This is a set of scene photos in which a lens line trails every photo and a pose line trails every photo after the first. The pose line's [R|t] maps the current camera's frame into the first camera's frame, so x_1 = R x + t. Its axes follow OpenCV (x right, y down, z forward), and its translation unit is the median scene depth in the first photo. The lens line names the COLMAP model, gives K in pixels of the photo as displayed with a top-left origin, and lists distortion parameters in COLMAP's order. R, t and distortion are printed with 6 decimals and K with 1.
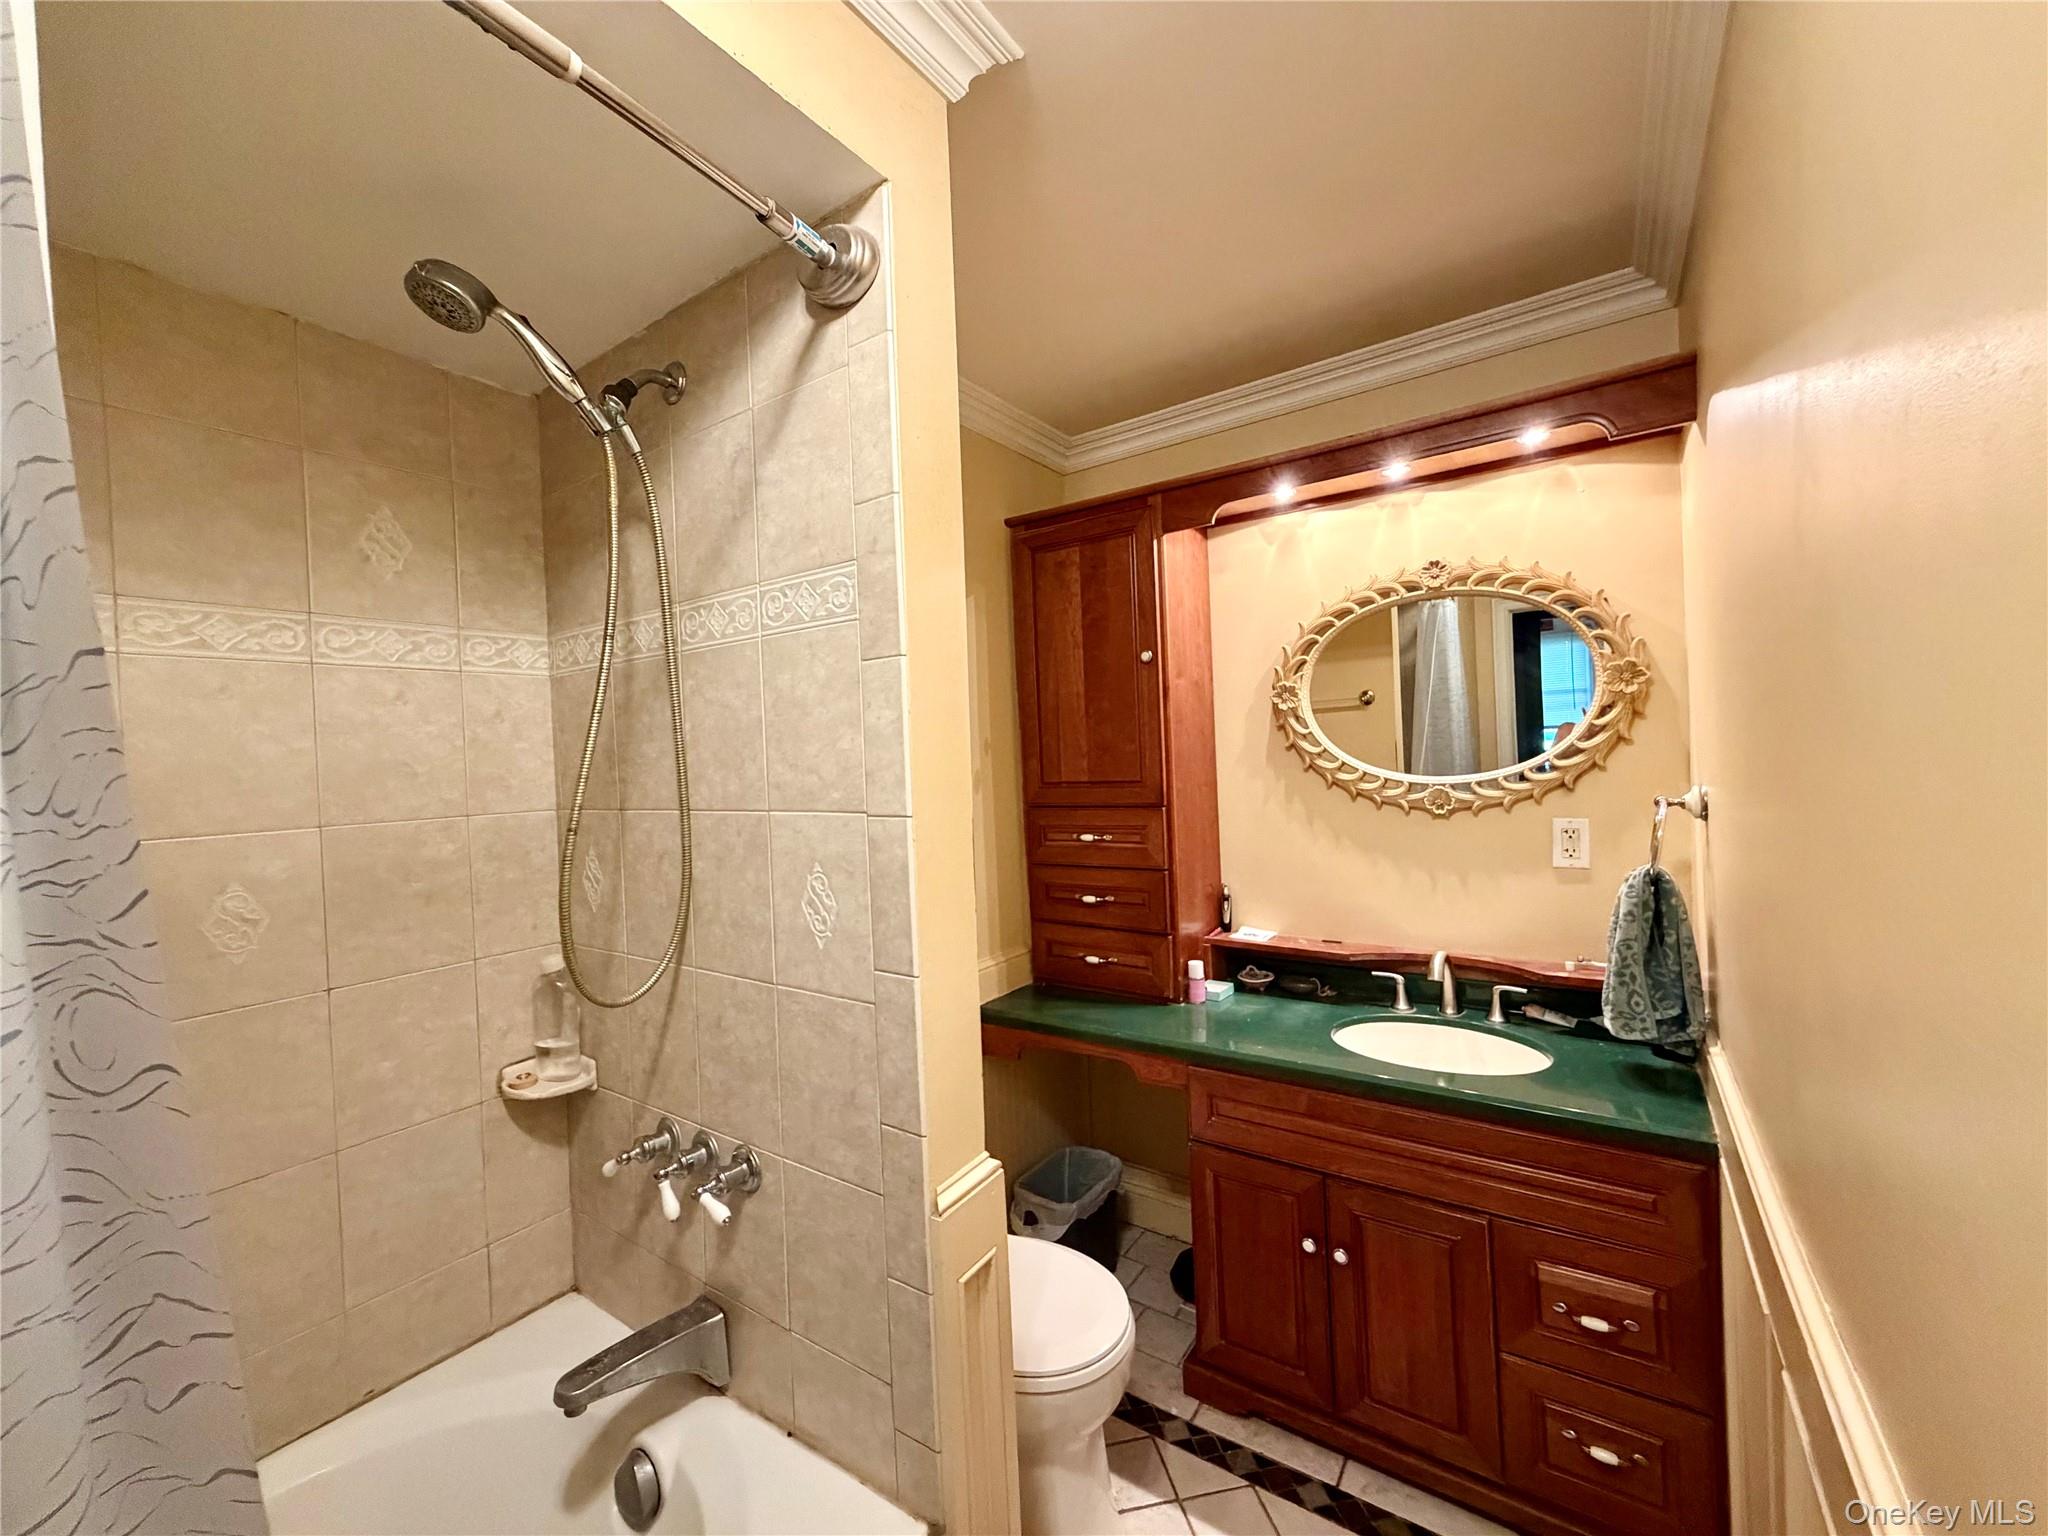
lens RADIAL K [[821.0, 0, 1020.5], [0, 821.0, 764.7], [0, 0, 1]] dist [0.001121, -0.000393]
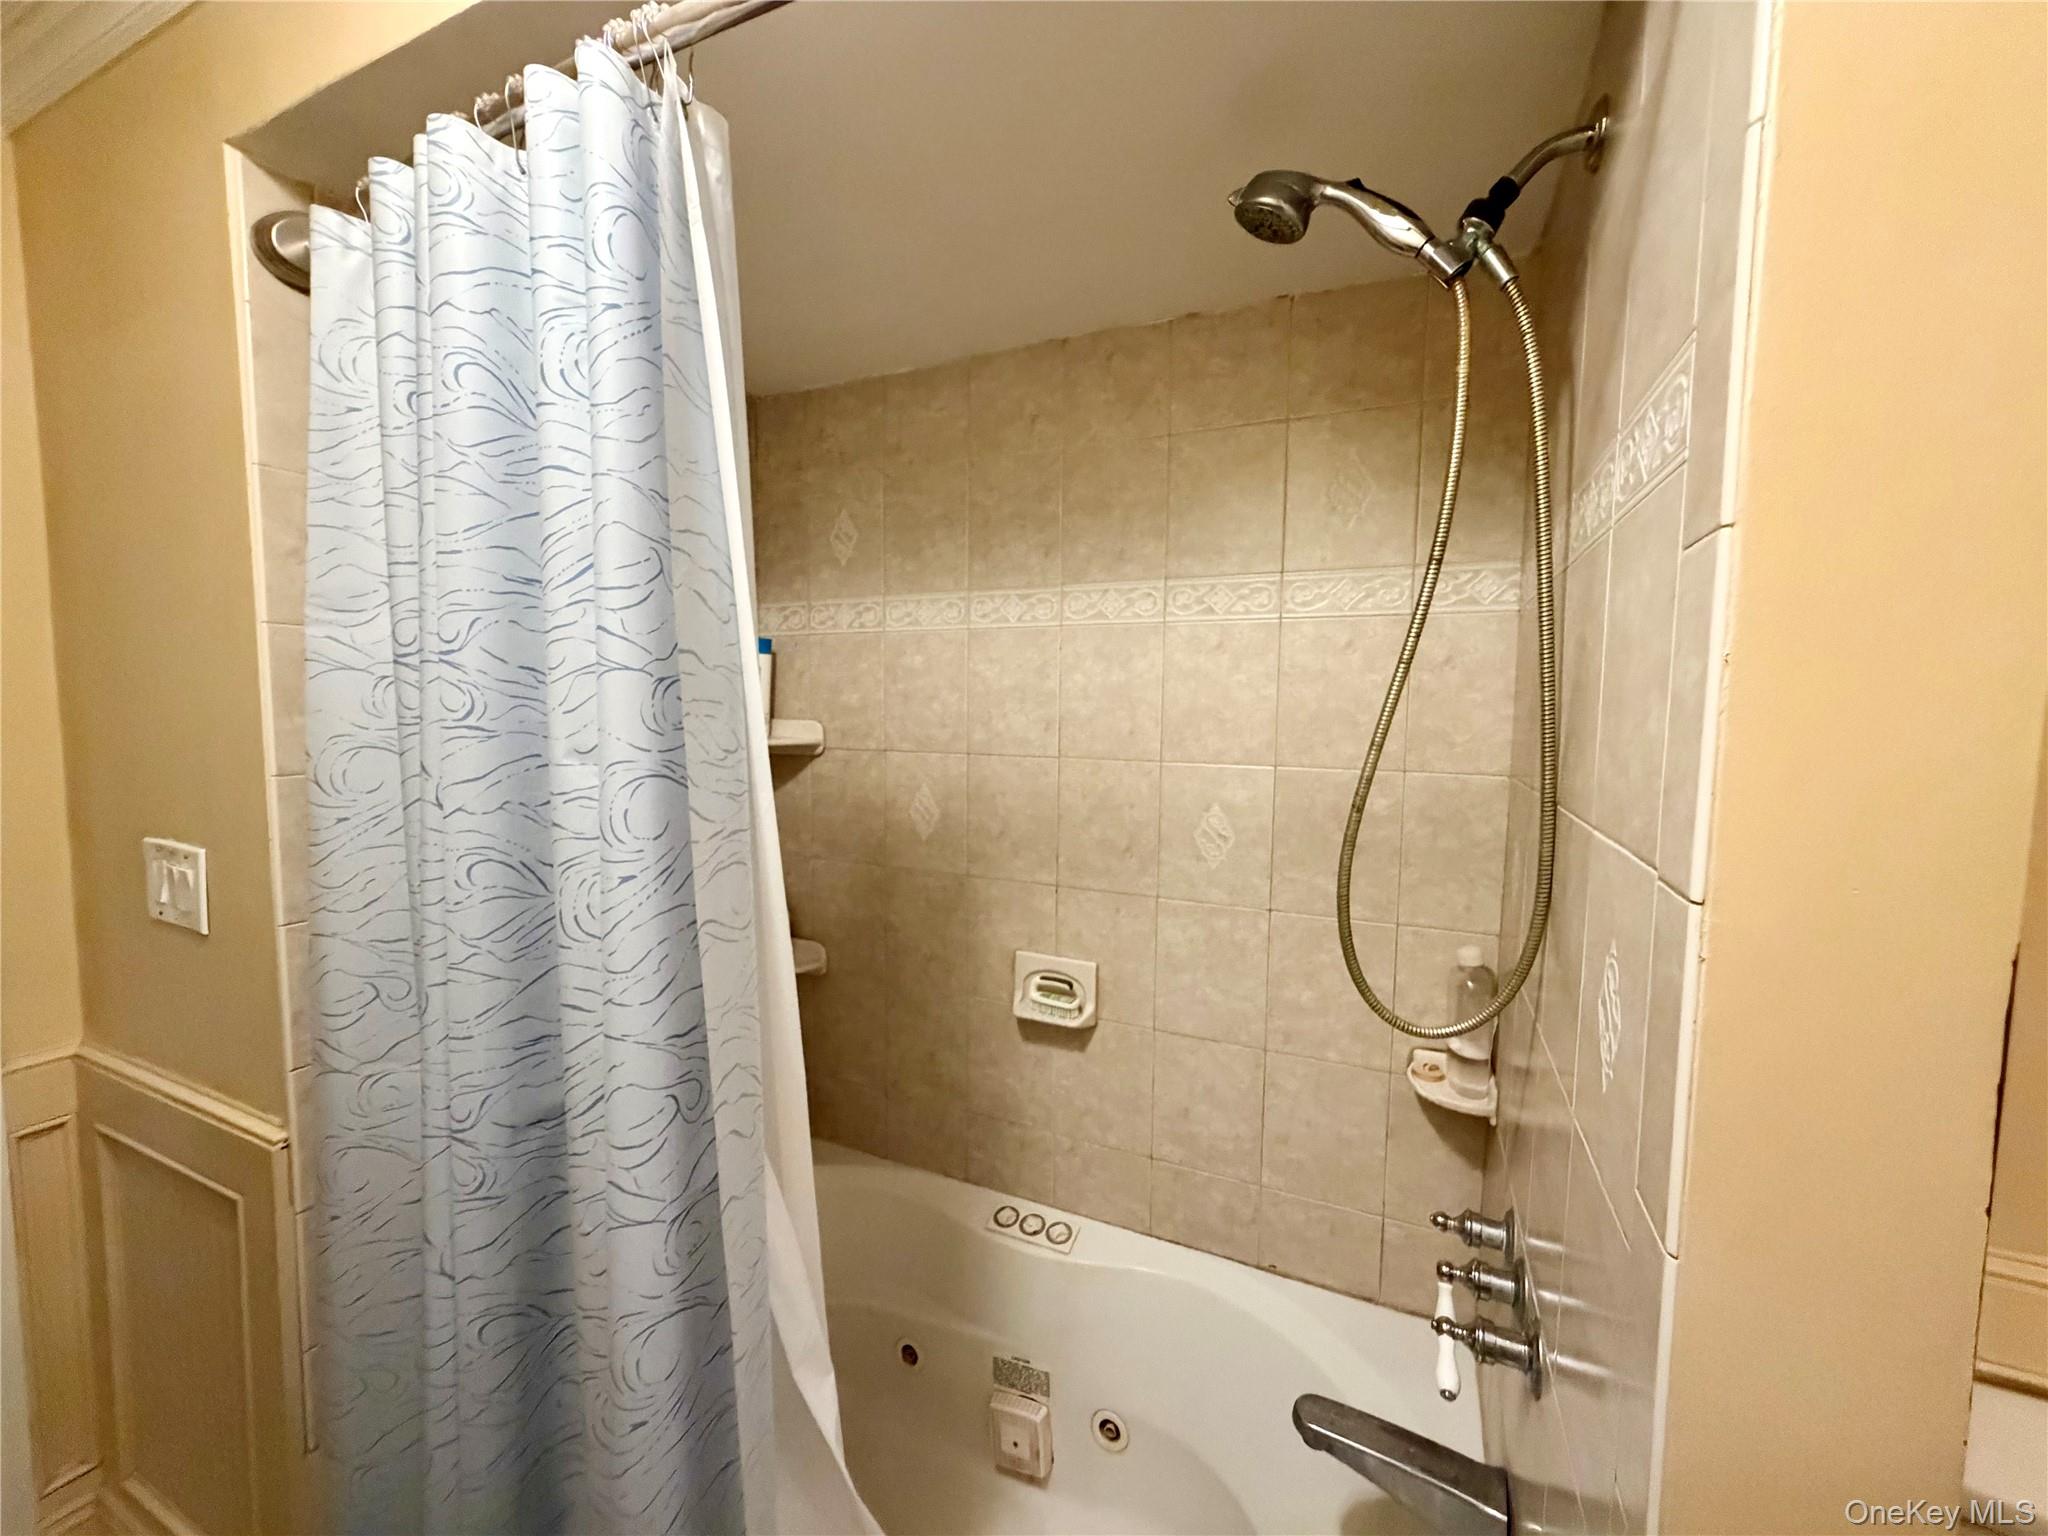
lens RADIAL K [[821.0, 0, 1020.1], [0, 821.0, 767.9], [0, 0, 1]] dist [0.001121, -0.000393]
pose [[0.170408, 0.114594, -0.978687, 0.255885], [-0.030469, 0.993353, 0.111006, -0.049553], [0.984902, 0.010903, 0.172767, 0.644850]]
